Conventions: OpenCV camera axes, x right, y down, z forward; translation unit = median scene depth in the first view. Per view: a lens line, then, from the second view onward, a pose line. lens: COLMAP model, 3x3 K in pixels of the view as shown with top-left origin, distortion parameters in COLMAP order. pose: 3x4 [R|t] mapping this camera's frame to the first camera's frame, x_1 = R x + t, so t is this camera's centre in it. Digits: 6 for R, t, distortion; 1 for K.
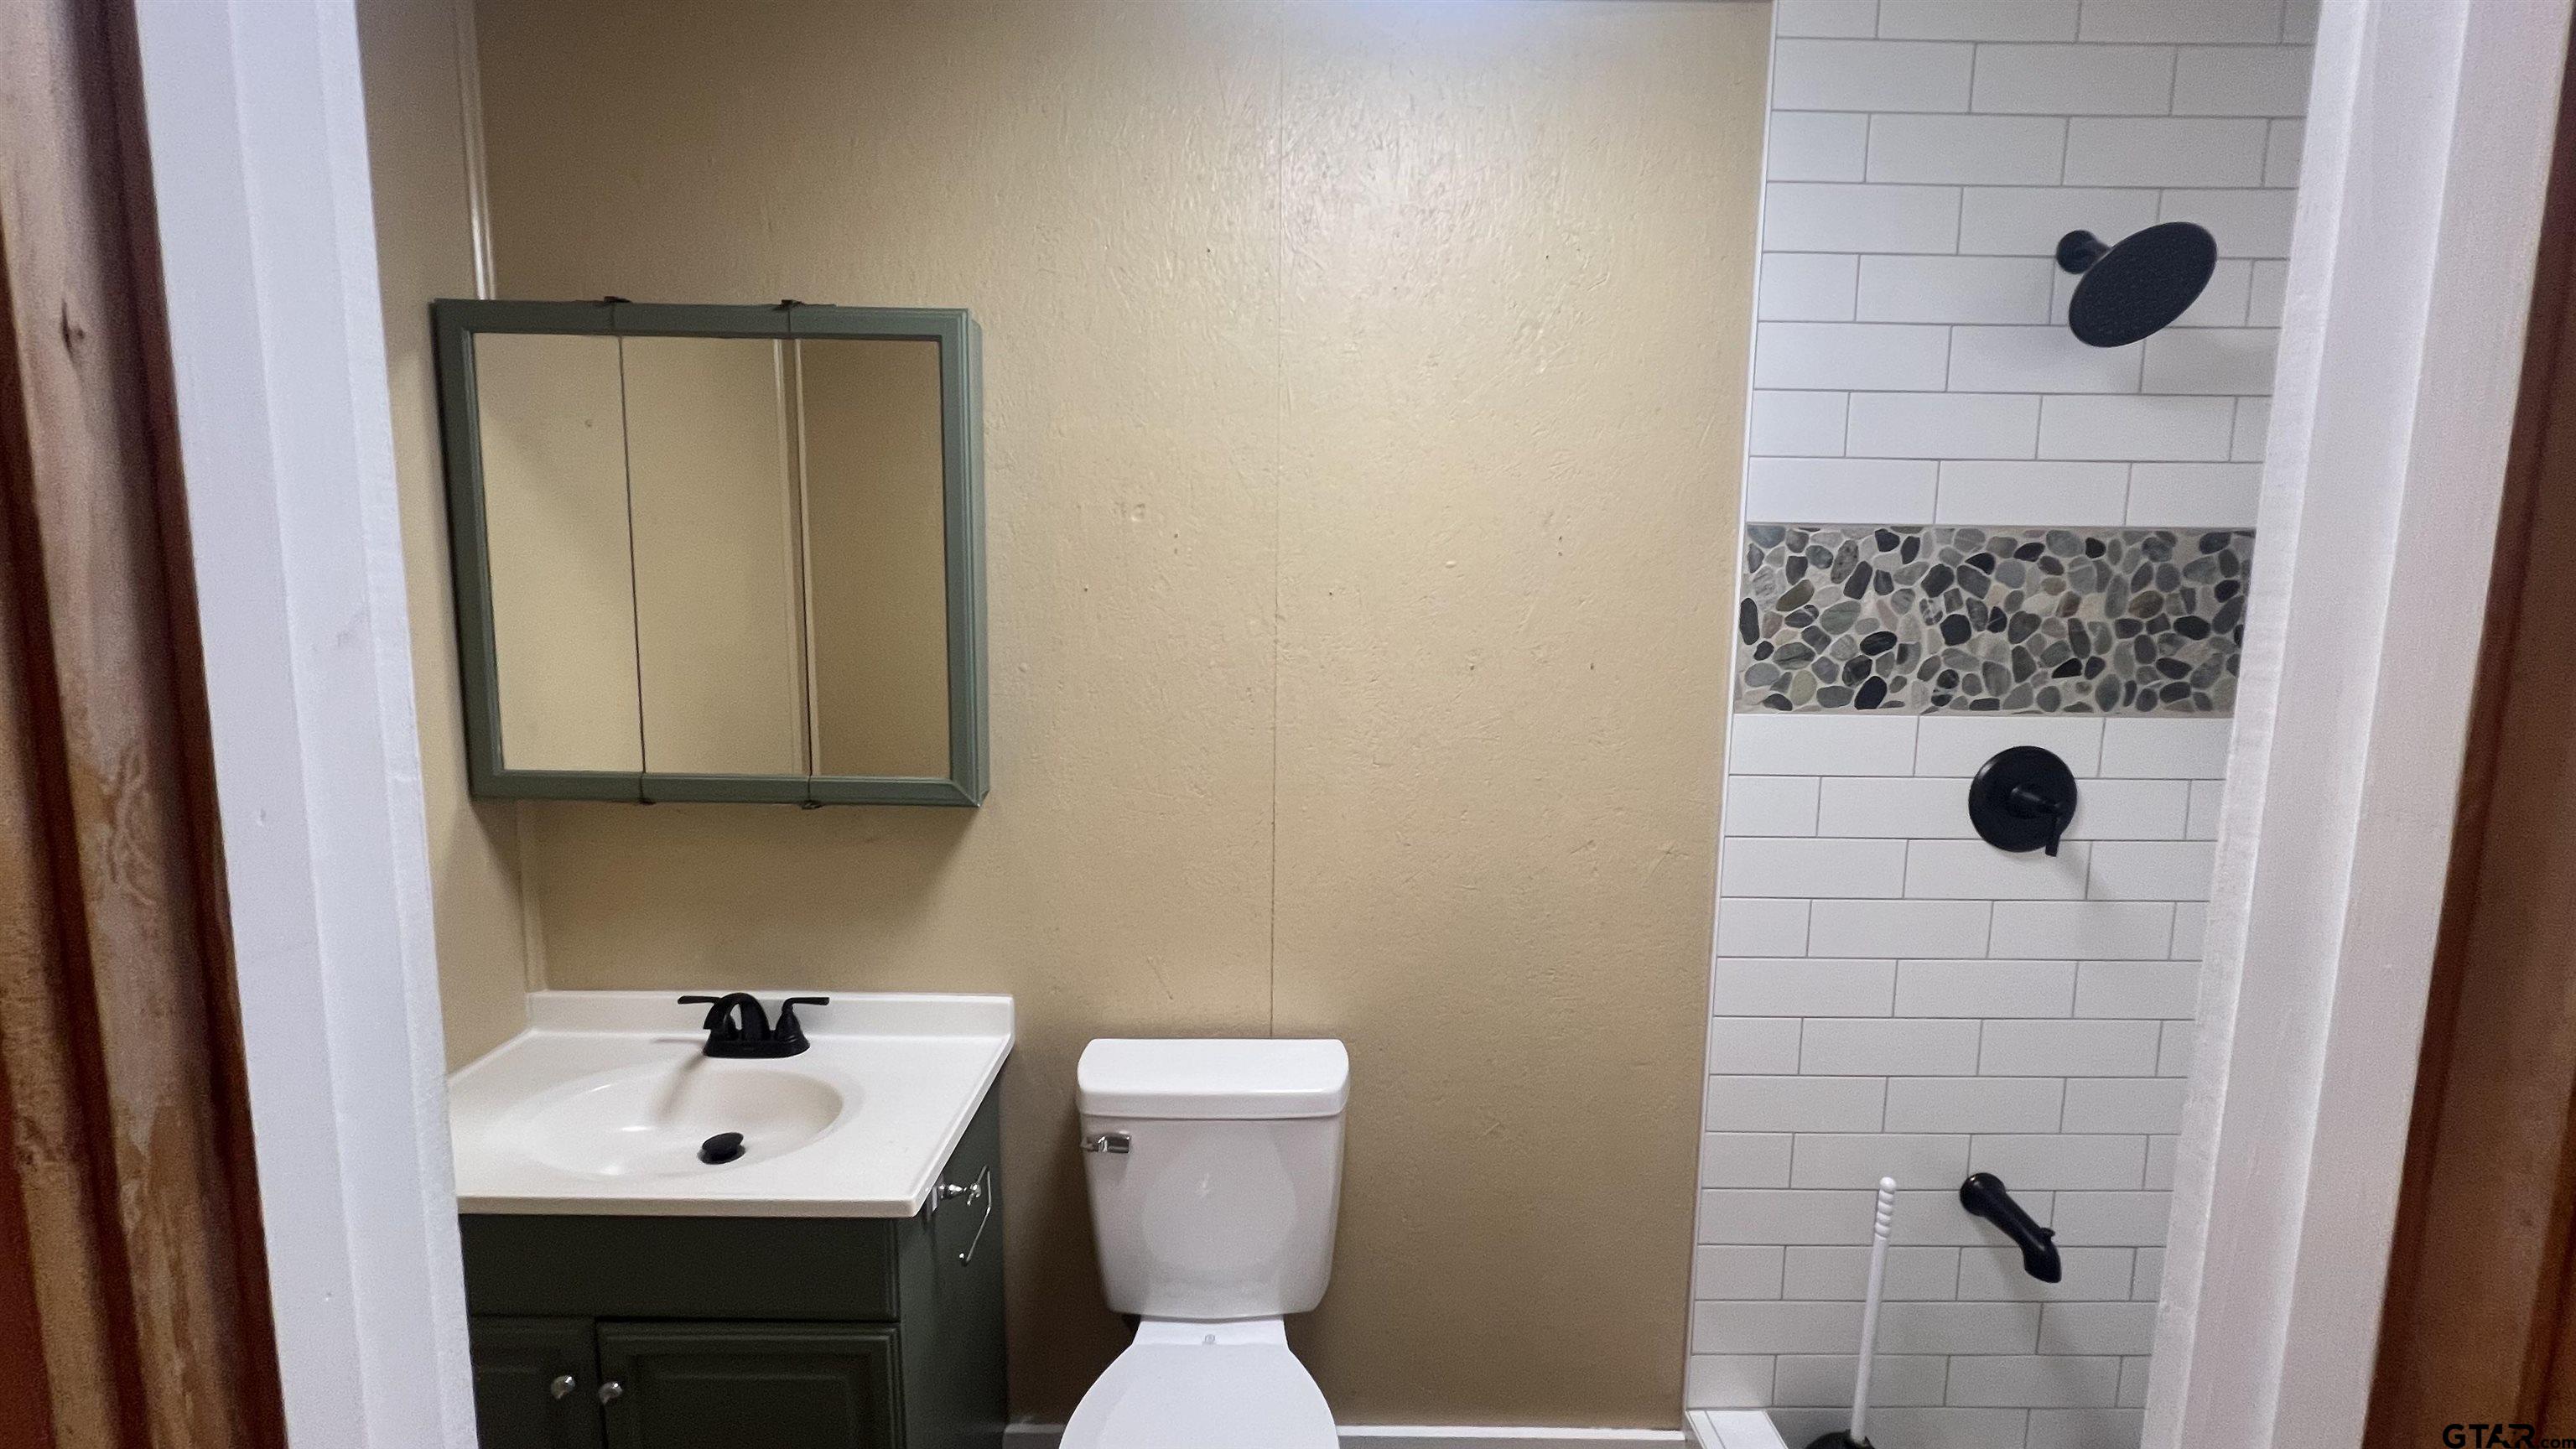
lens RADIAL K [[1033.2, 0, 1290.8], [0, 1033.2, 733.2], [0, 0, 1]] dist [0.000128, 0.000275]
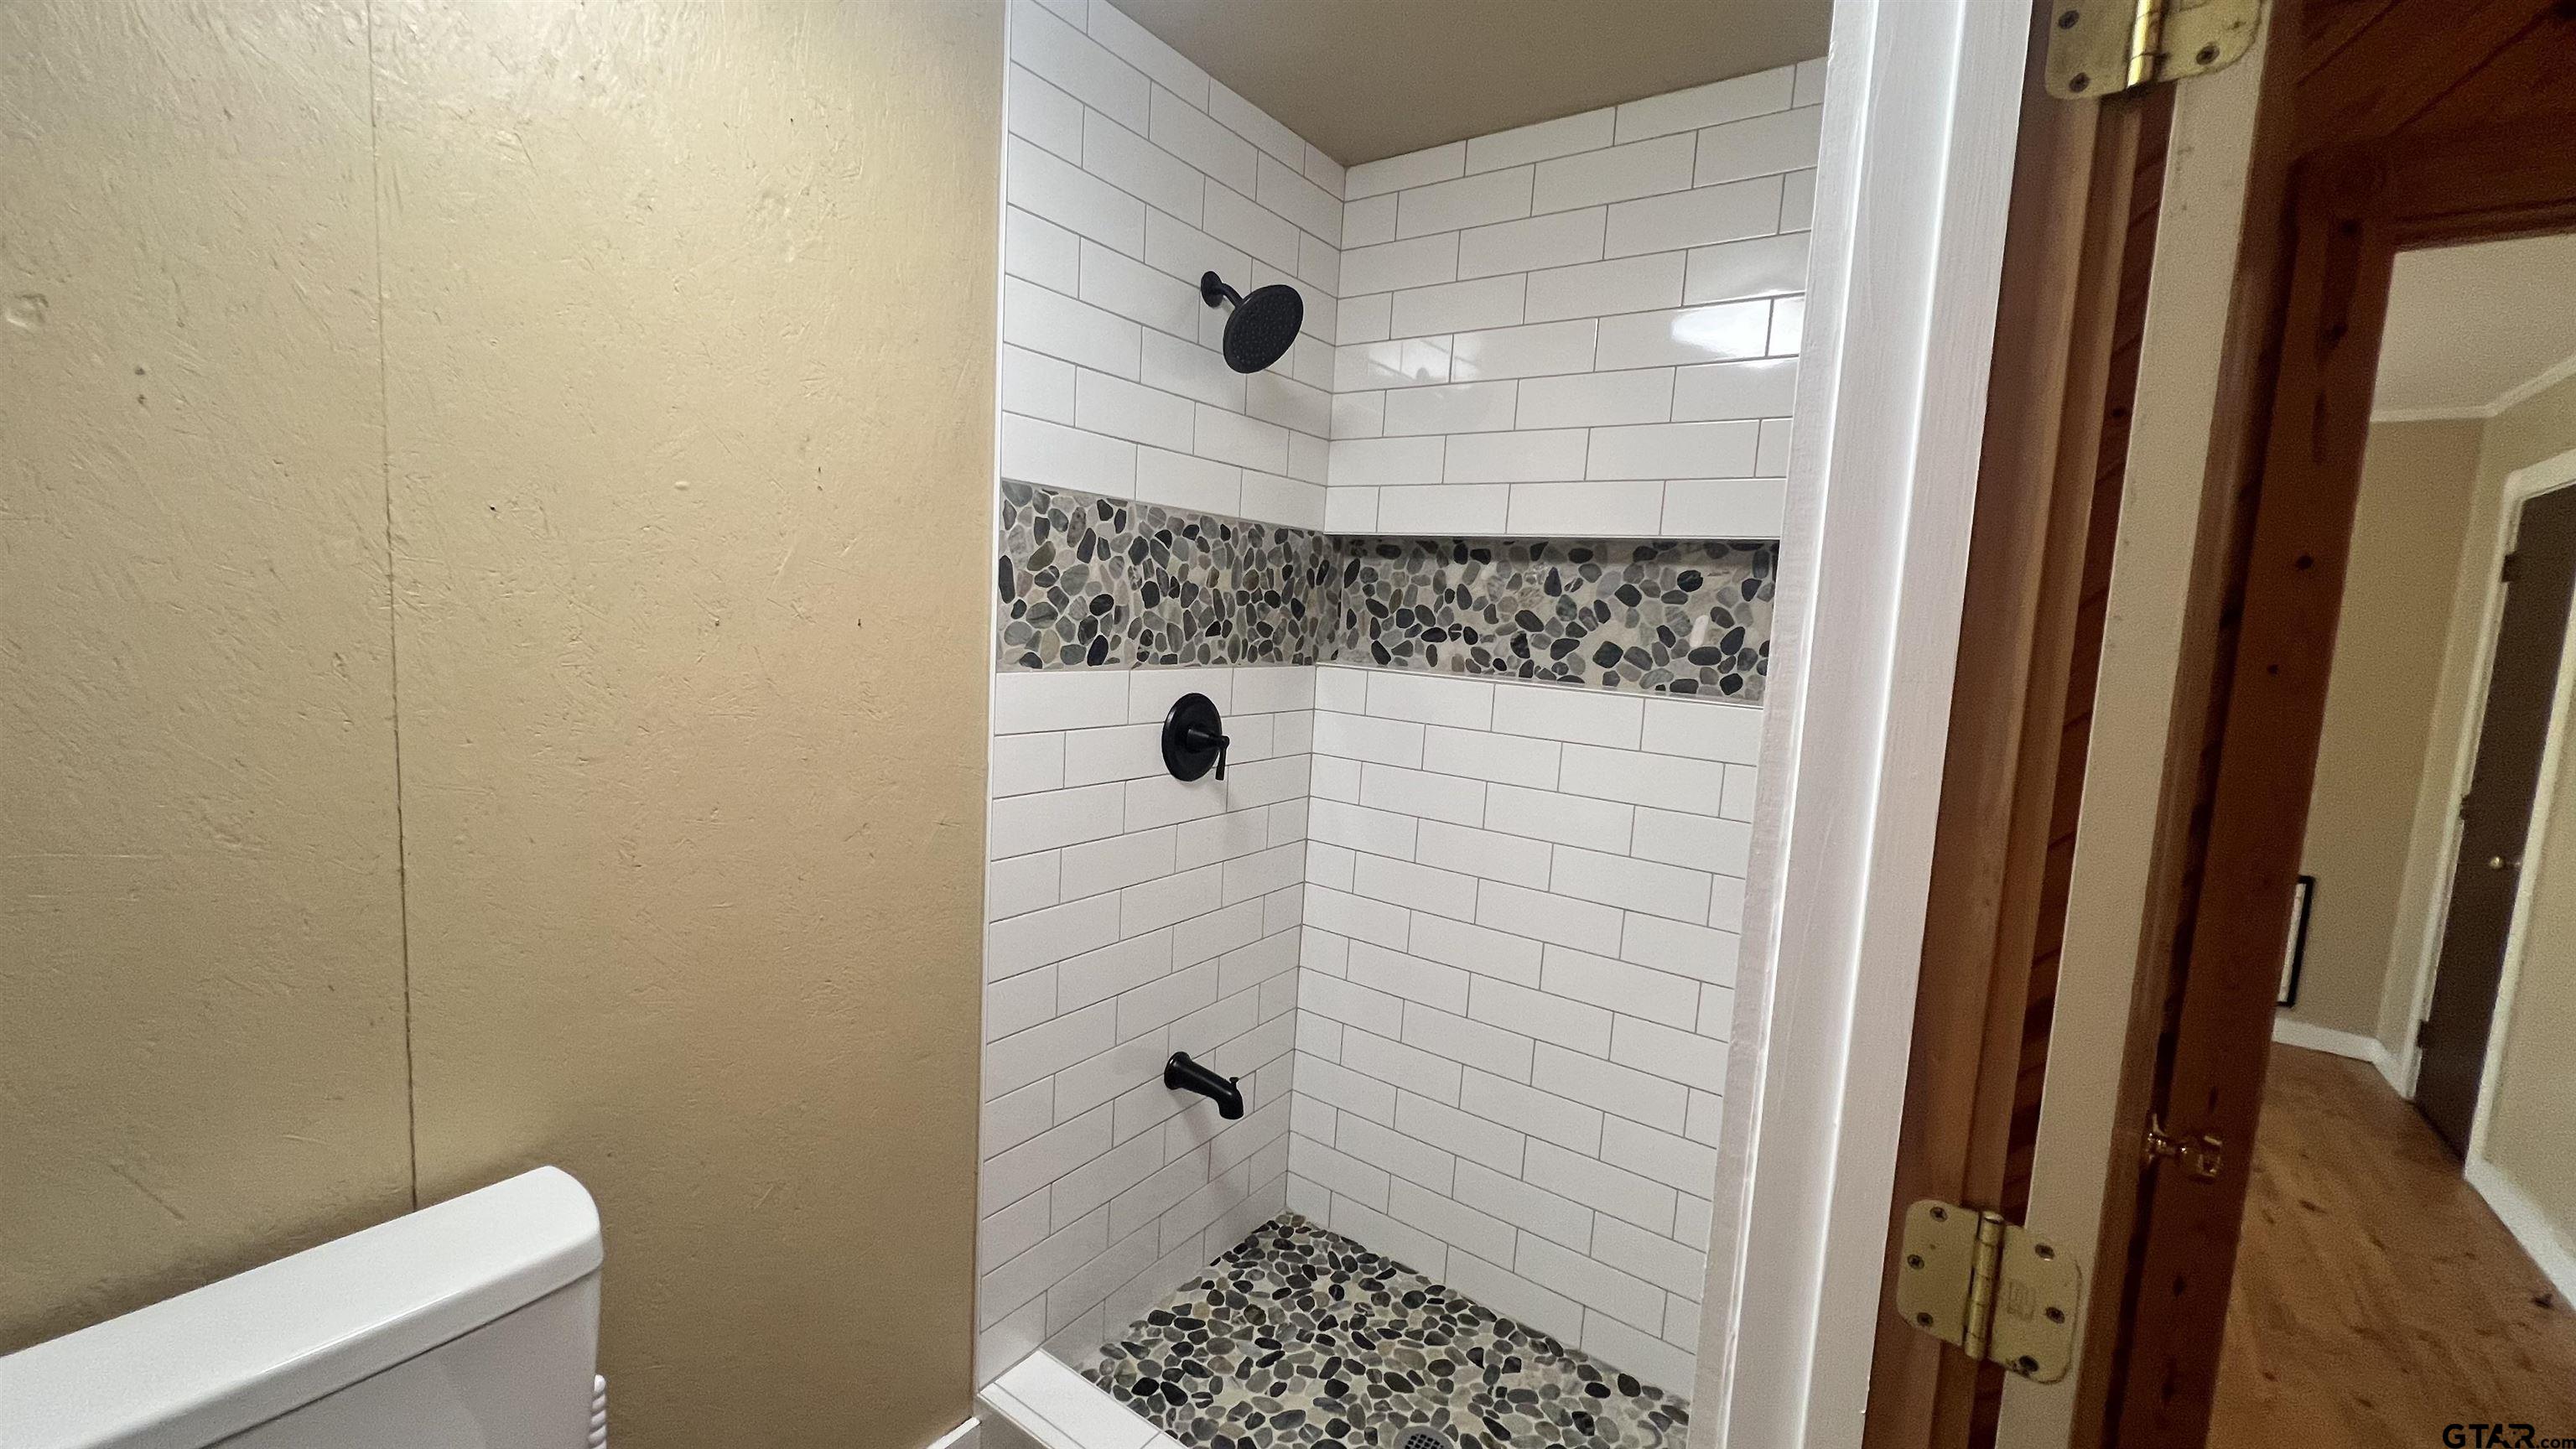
lens RADIAL K [[1033.2, 0, 1289.6], [0, 1033.2, 717.3], [0, 0, 1]] dist [0.000128, 0.000275]
pose [[0.589511, -0.062495, 0.805339, -0.199886], [0.043365, 0.998013, 0.045703, -0.009695], [-0.806595, 0.007981, 0.591050, 0.197056]]
